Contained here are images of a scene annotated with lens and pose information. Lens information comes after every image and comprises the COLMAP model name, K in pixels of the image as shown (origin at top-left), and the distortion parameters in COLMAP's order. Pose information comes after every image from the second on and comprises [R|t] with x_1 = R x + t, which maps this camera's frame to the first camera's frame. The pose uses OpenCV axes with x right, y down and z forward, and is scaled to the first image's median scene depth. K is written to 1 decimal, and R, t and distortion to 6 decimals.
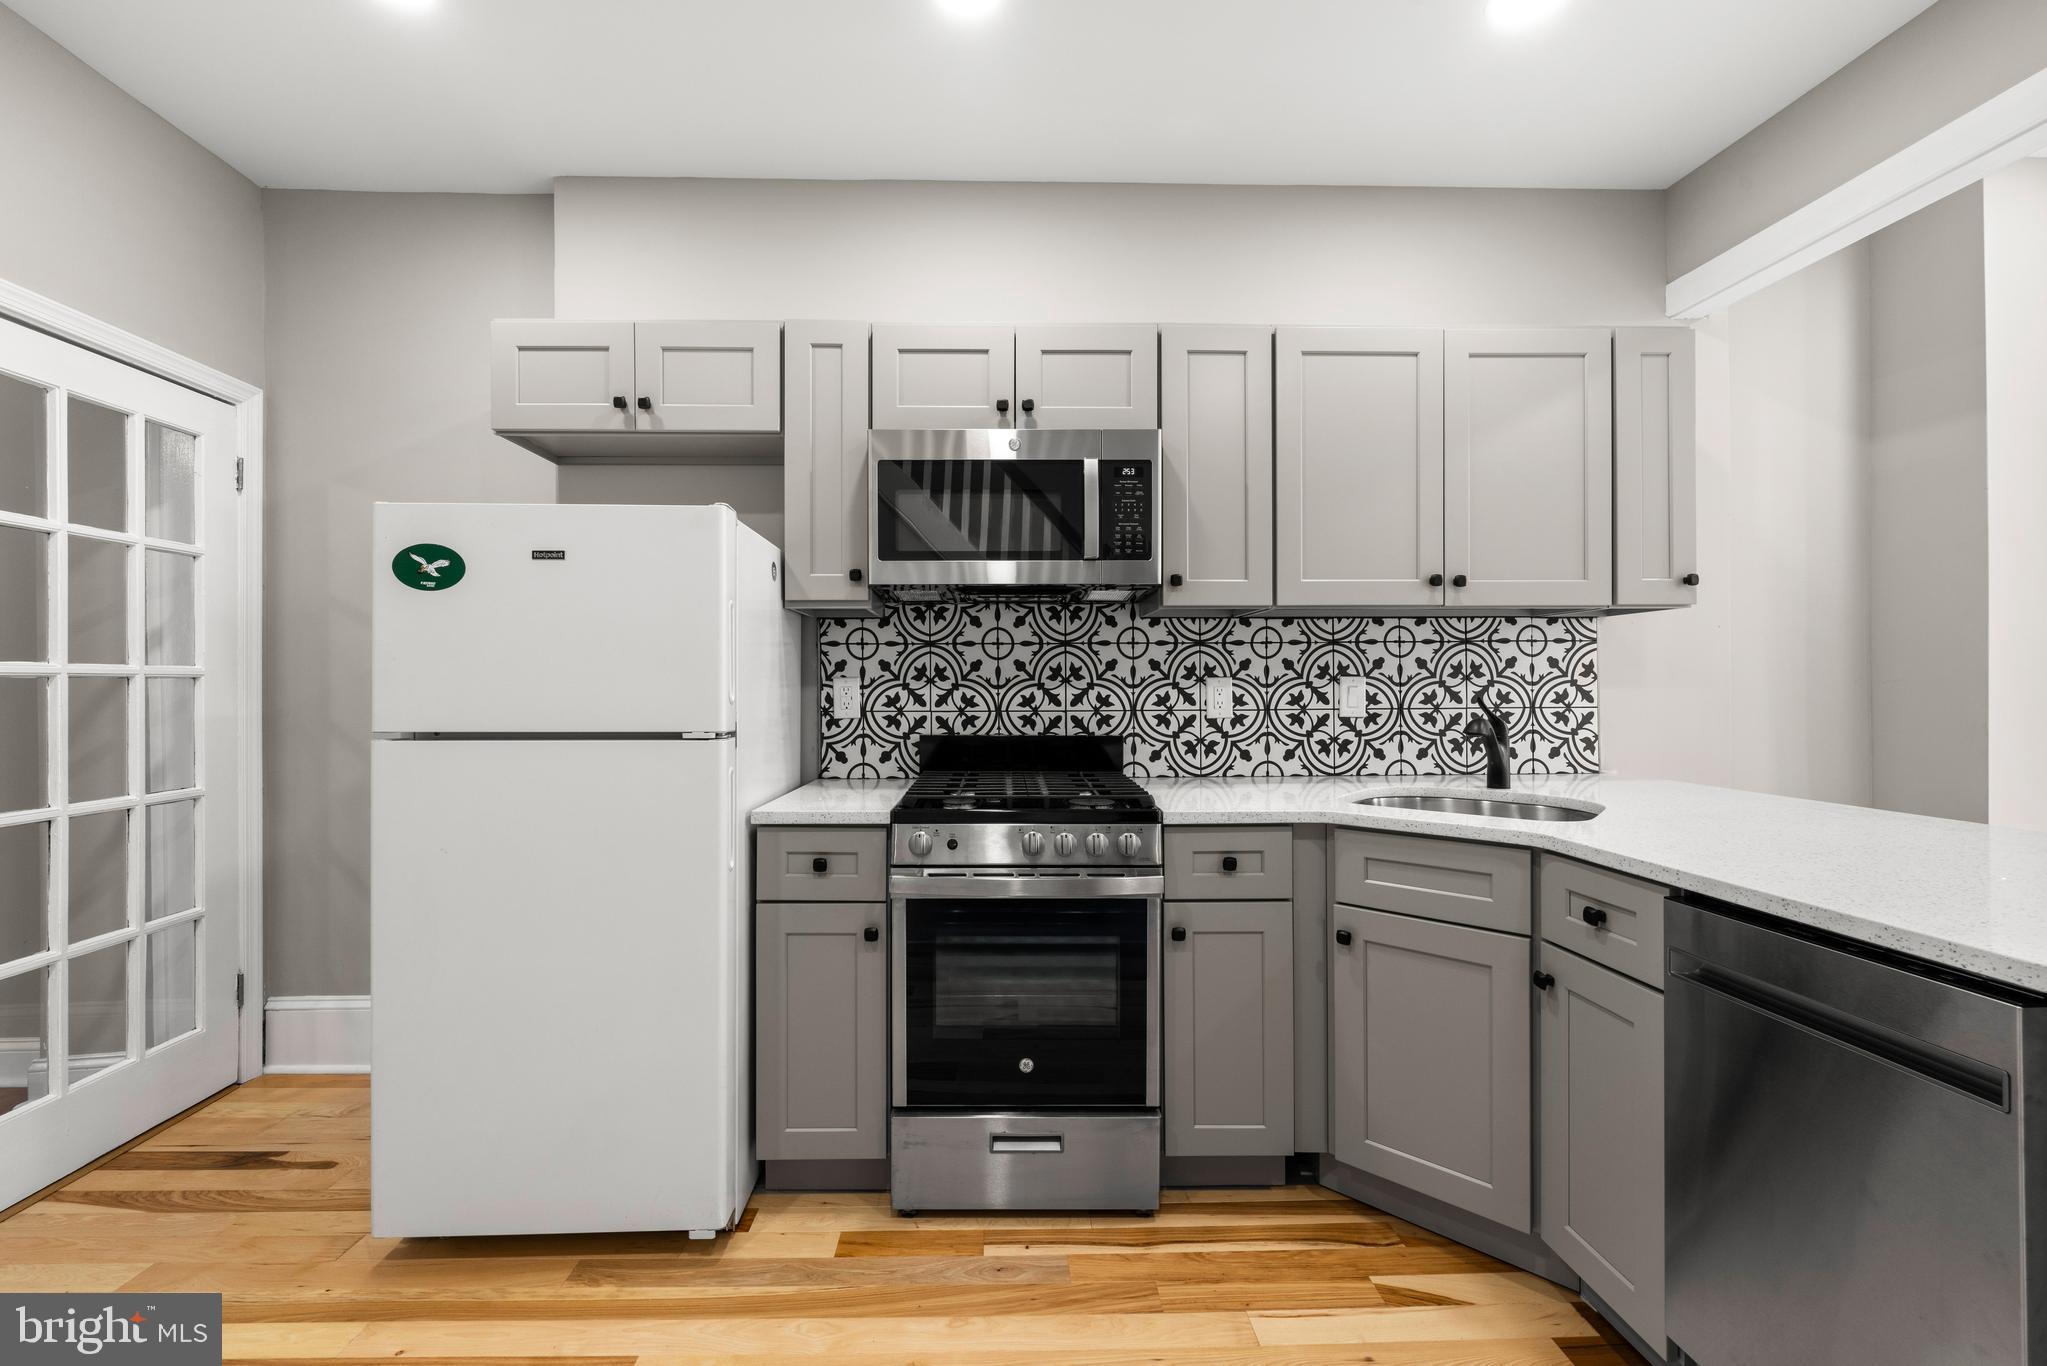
lens RADIAL K [[824.7, 0, 1015.8], [0, 824.7, 674.1], [0, 0, 1]] dist [-0.003519, -0.000121]
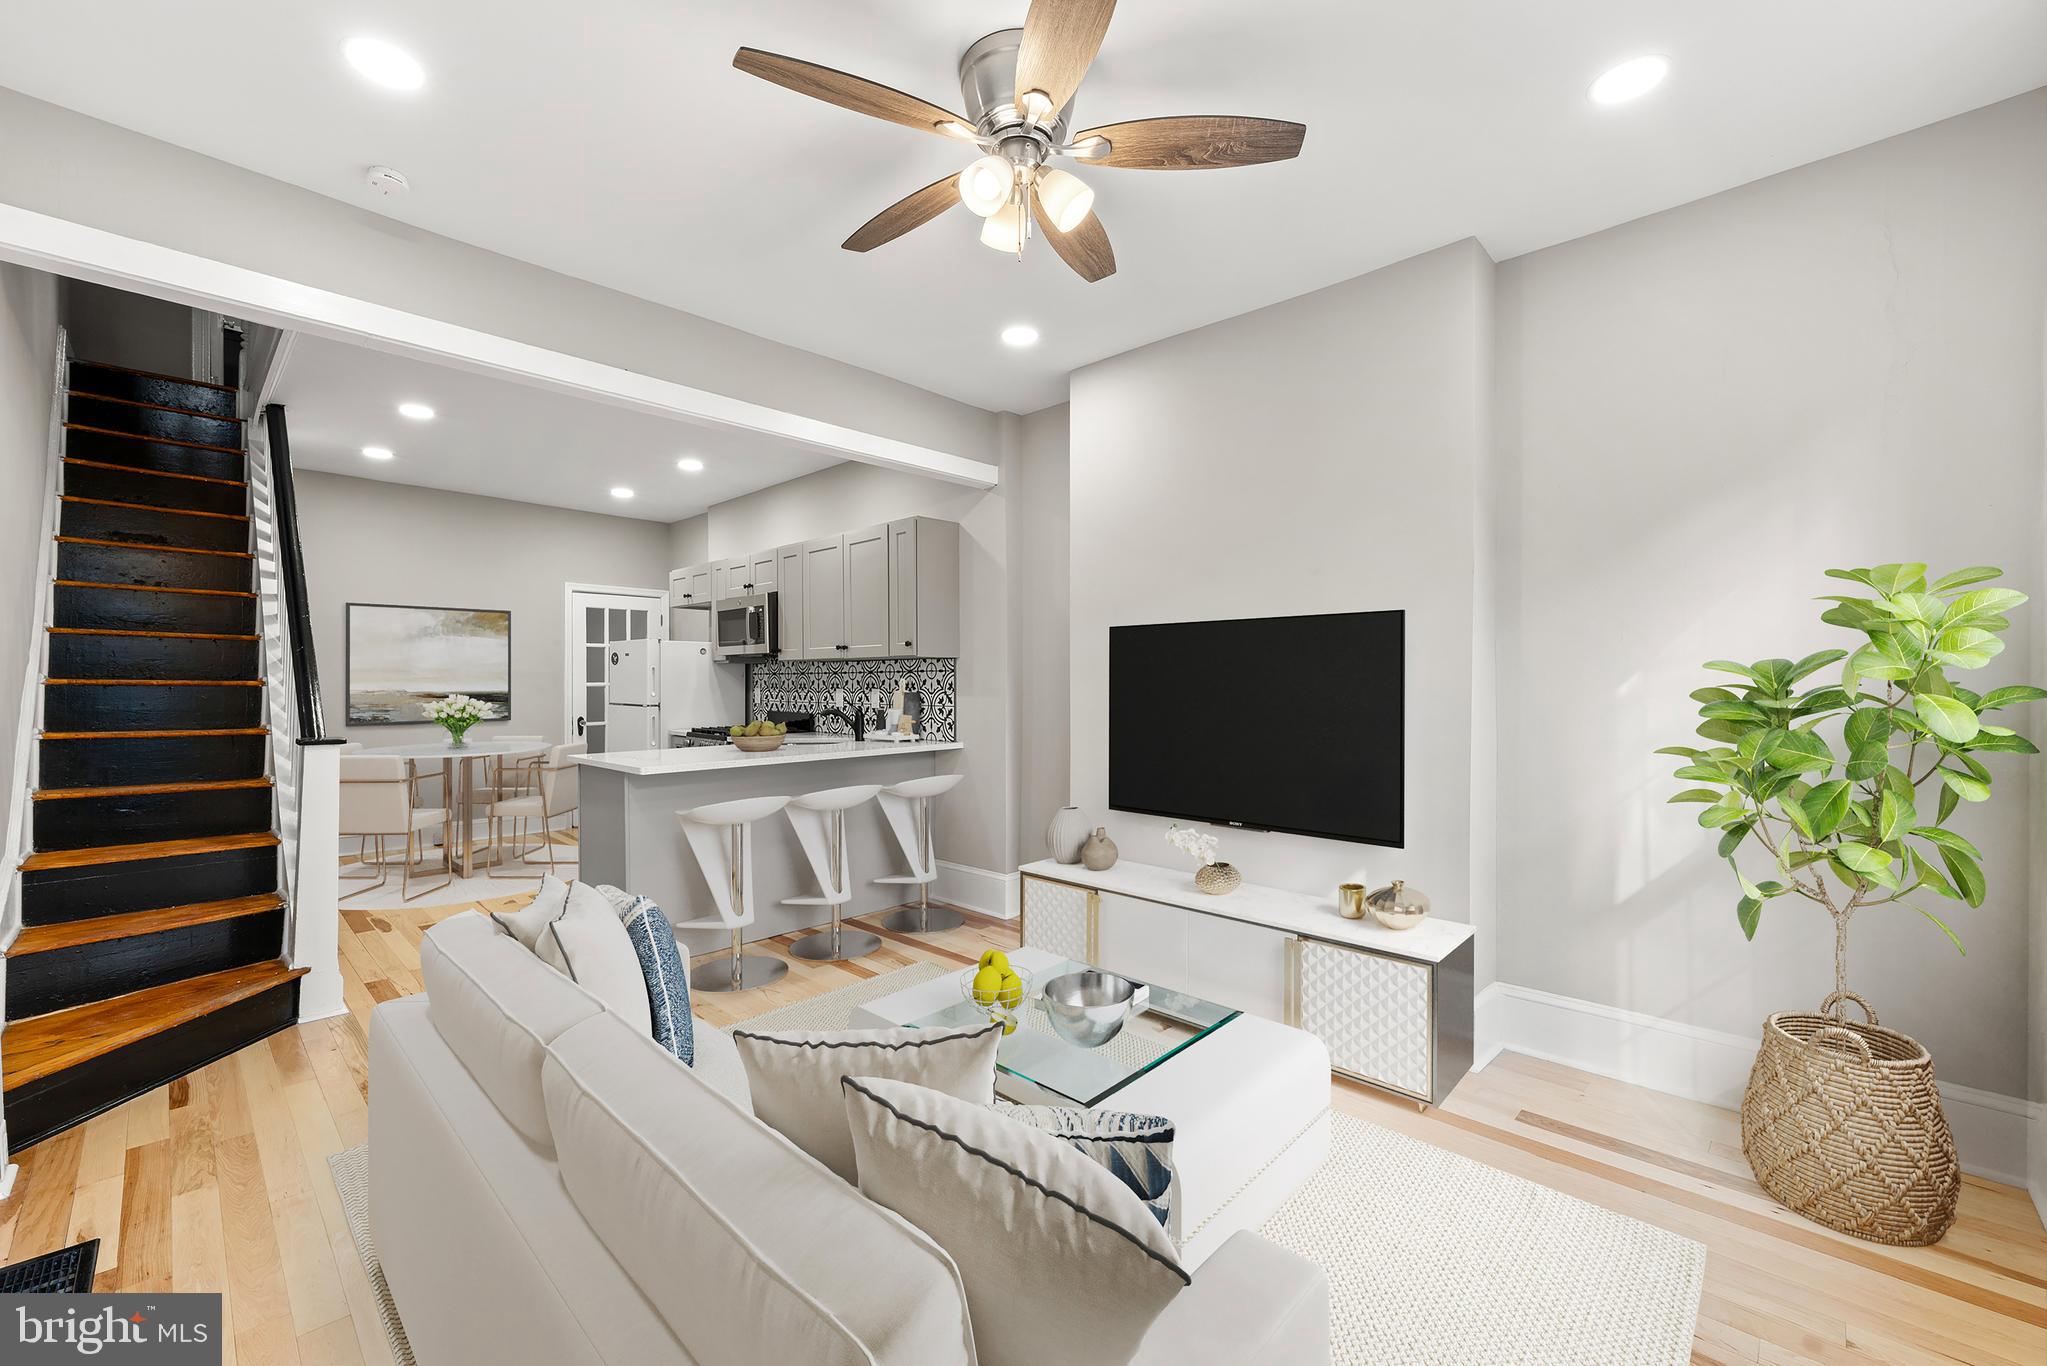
lens RADIAL K [[824.7, 0, 1018.2], [0, 824.7, 680.1], [0, 0, 1]] dist [-0.003519, -0.000121]
pose [[0.703470, -0.000149, -0.710725, 2.172656], [-0.001889, 0.999996, -0.002079, -0.015487], [0.710722, 0.002805, 0.703467, -0.222790]]
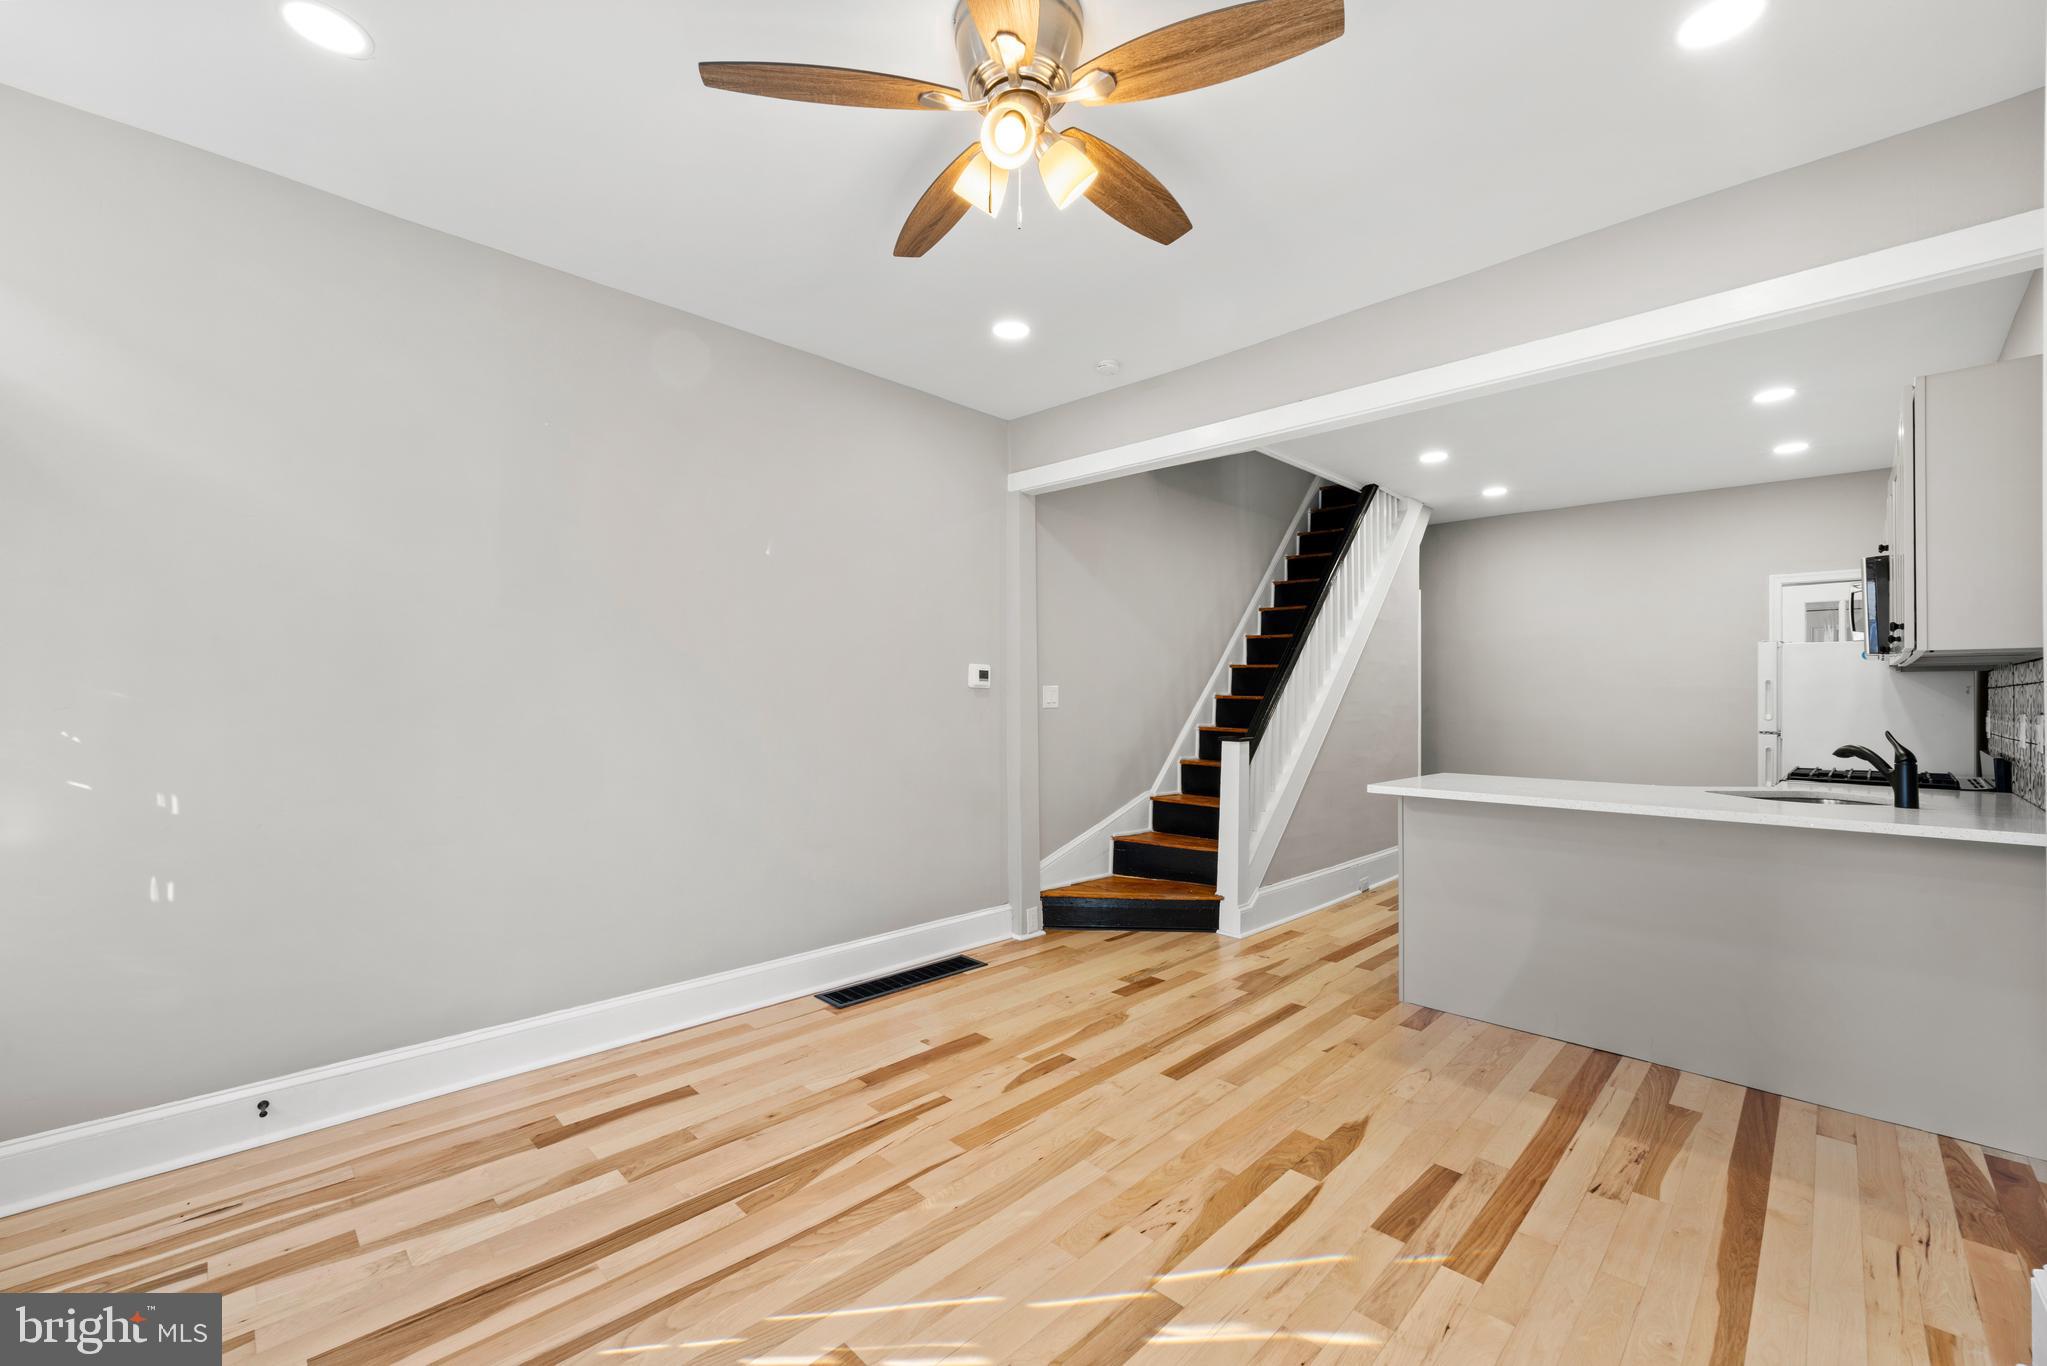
lens RADIAL K [[824.7, 0, 1013.7], [0, 824.7, 689.6], [0, 0, 1]] dist [-0.003519, -0.000121]
pose [[-0.721990, -0.008265, -0.691854, 2.097494], [-0.005461, 0.999966, -0.006246, -0.016634], [0.691882, -0.000732, -0.722011, 0.925122]]
